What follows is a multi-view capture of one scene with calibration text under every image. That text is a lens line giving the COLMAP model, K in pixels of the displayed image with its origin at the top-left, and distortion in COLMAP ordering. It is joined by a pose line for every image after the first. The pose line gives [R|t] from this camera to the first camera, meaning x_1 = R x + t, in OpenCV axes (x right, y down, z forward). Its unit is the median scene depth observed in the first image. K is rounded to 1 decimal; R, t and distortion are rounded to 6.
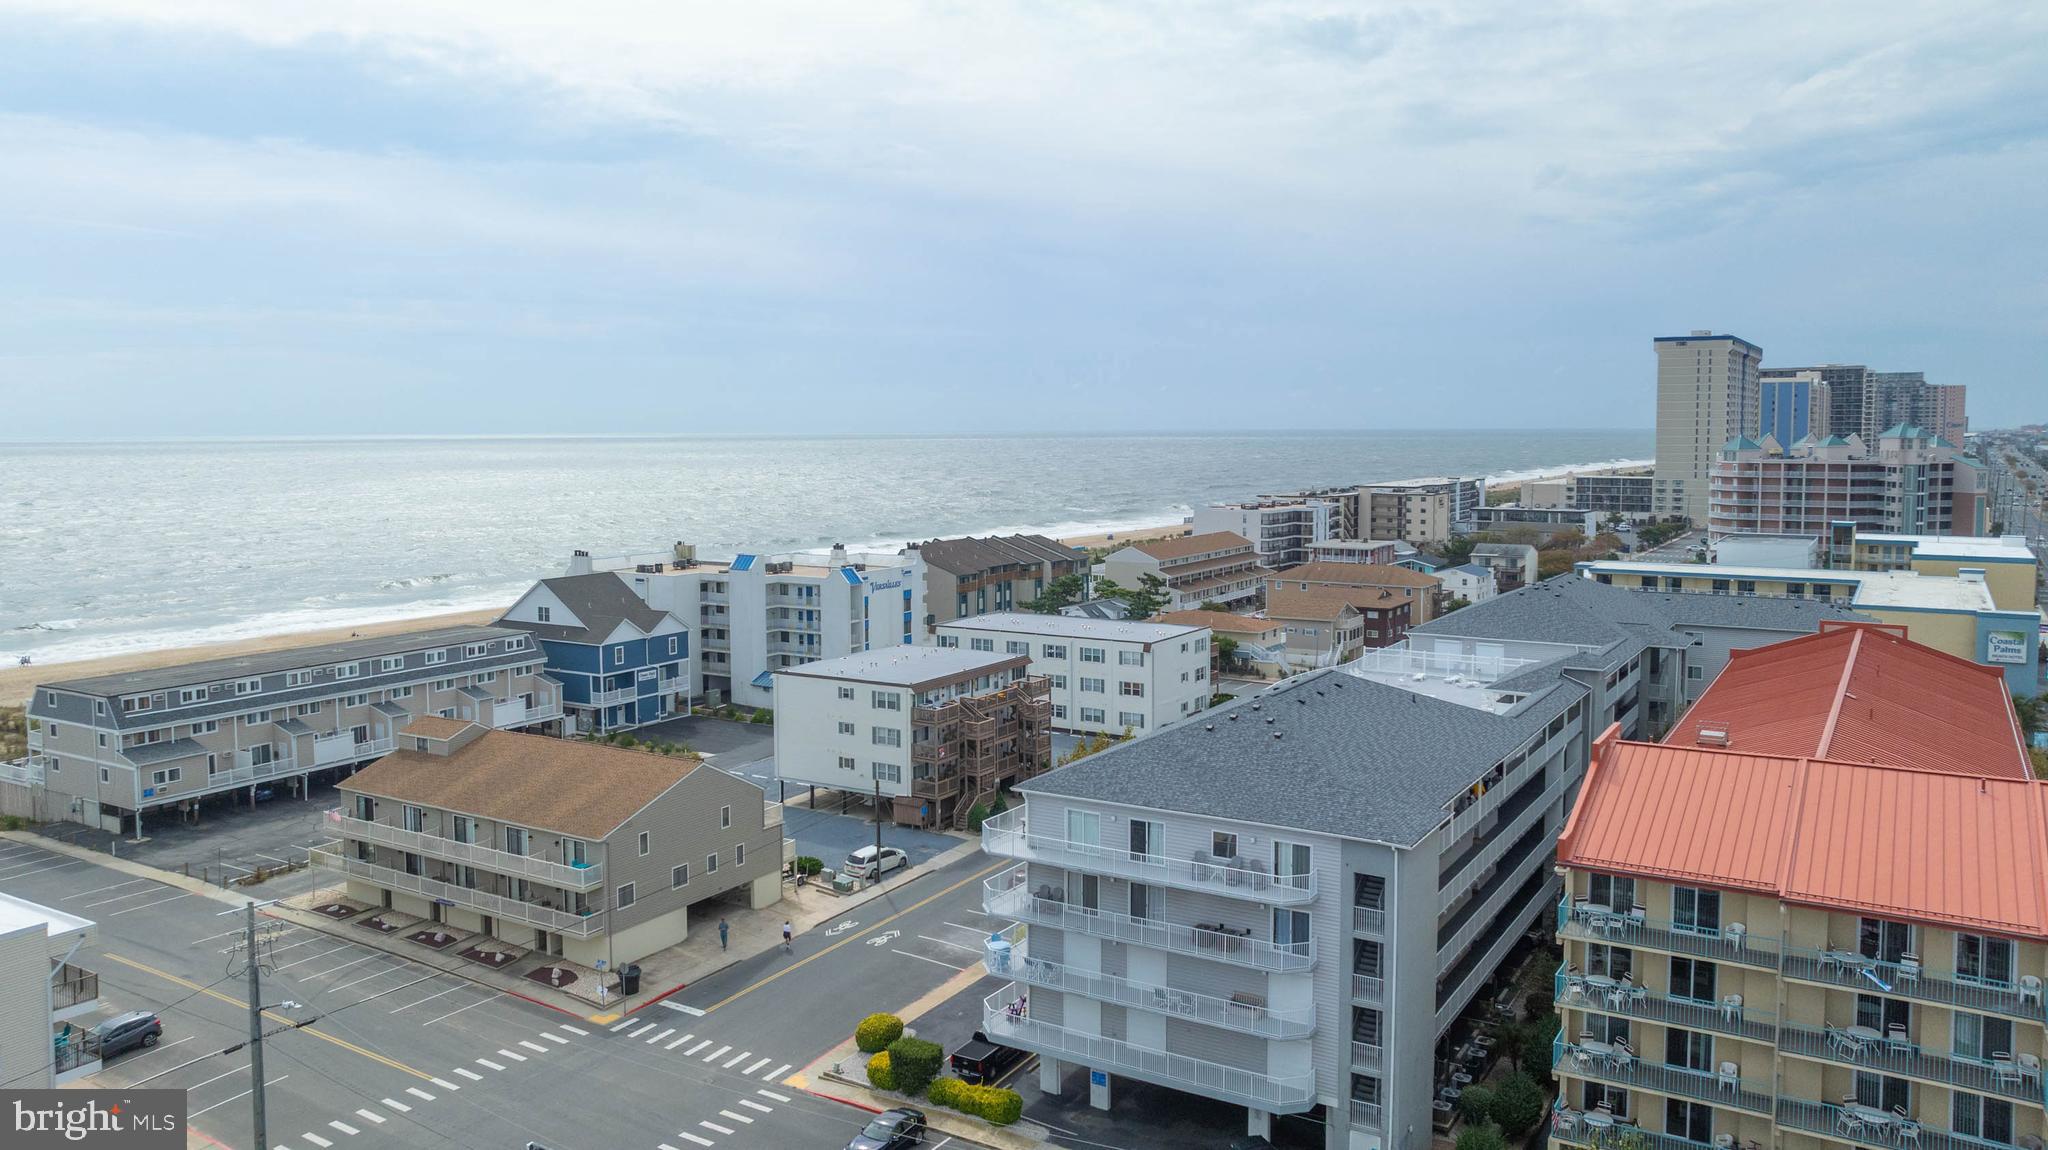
lens RADIAL K [[1465.6, 0, 1029.5], [0, 1465.6, 564.2], [0, 0, 1]] dist [-0.028345, 0.002133]
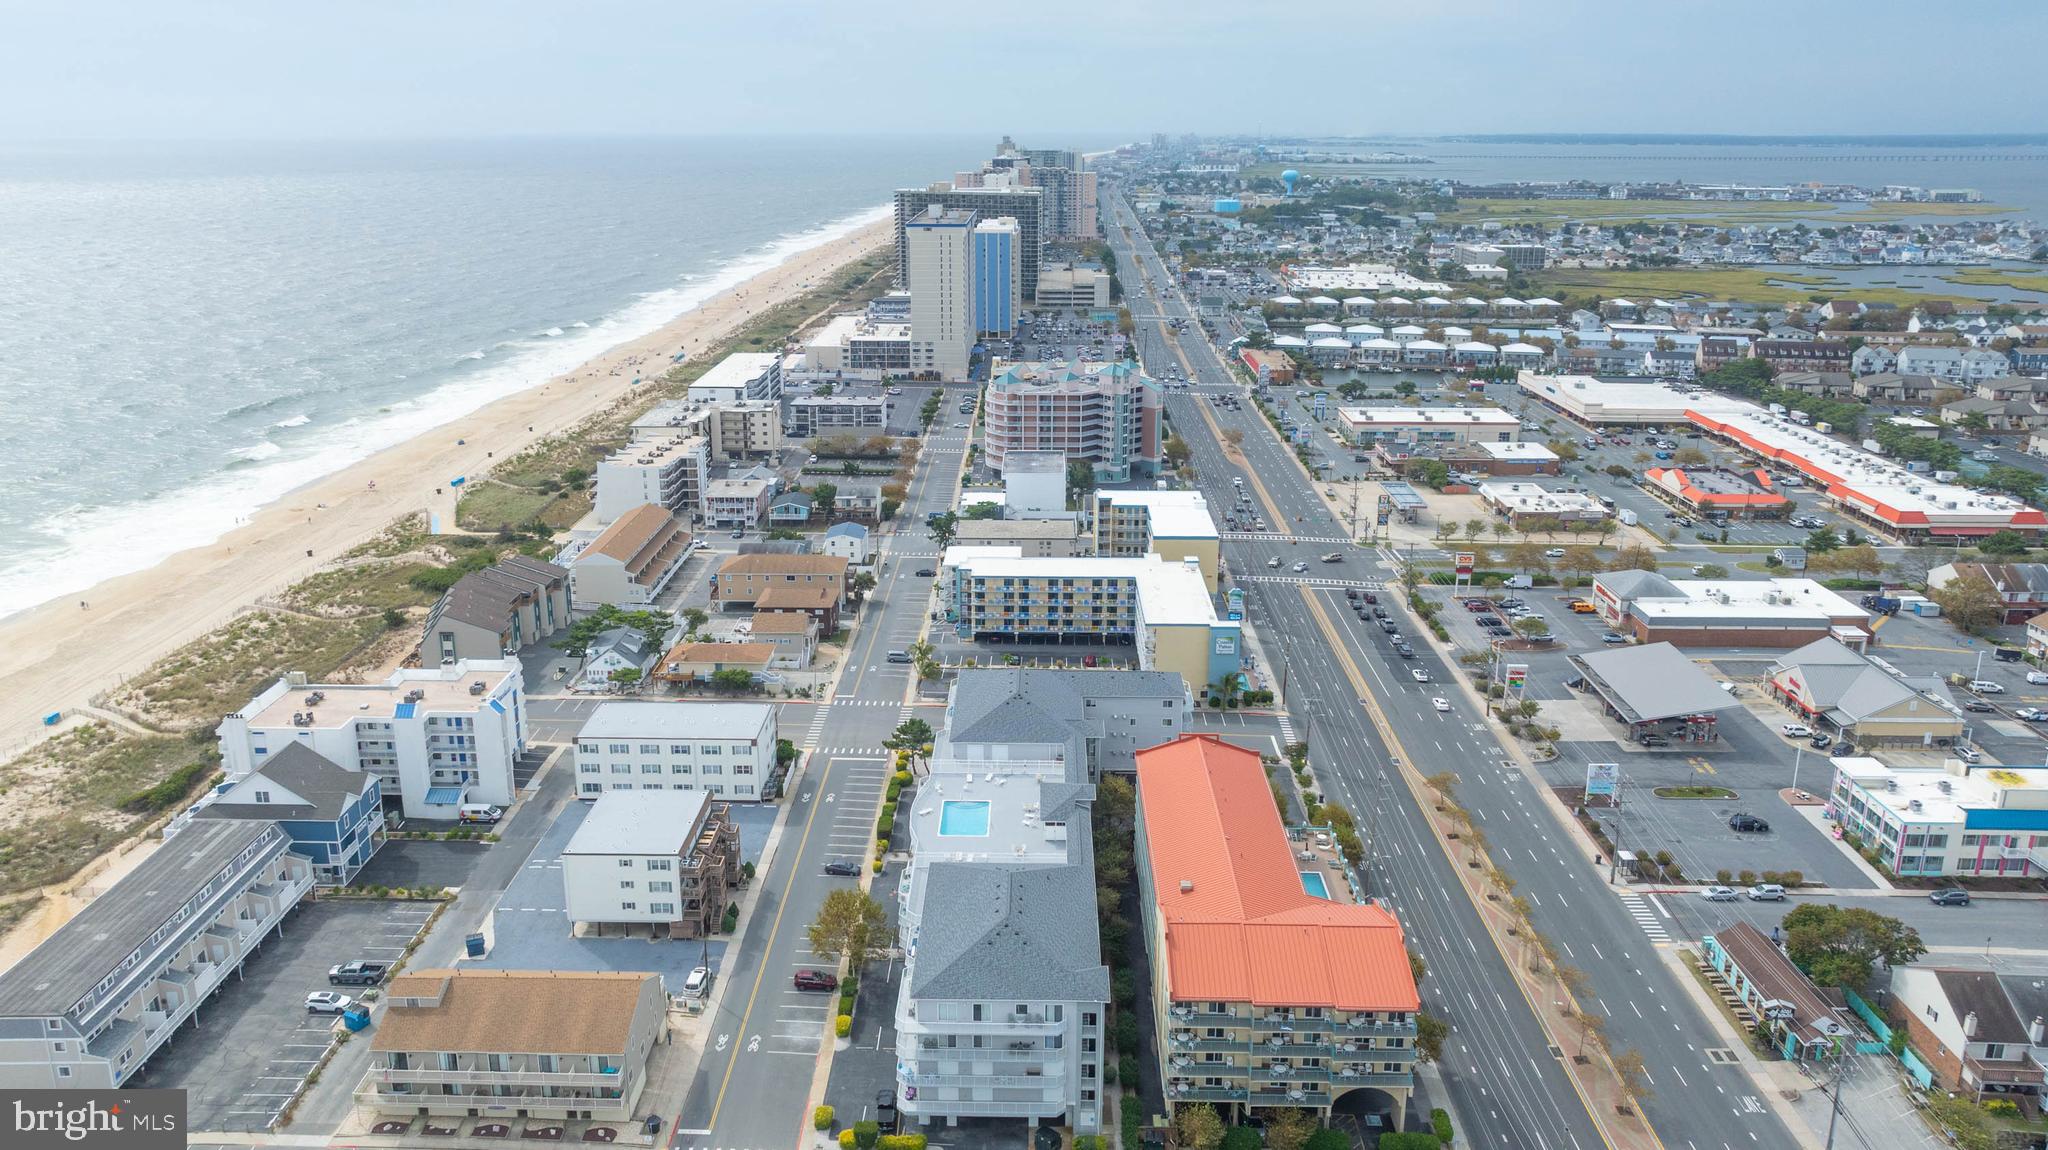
lens RADIAL K [[1465.6, 0, 1018.4], [0, 1465.6, 581.7], [0, 0, 1]] dist [-0.028345, 0.002133]
pose [[0.856074, -0.143628, 0.496496, -0.431340], [0.029446, 0.972606, 0.230587, -0.467471], [-0.516014, -0.182780, 0.836852, -0.352919]]
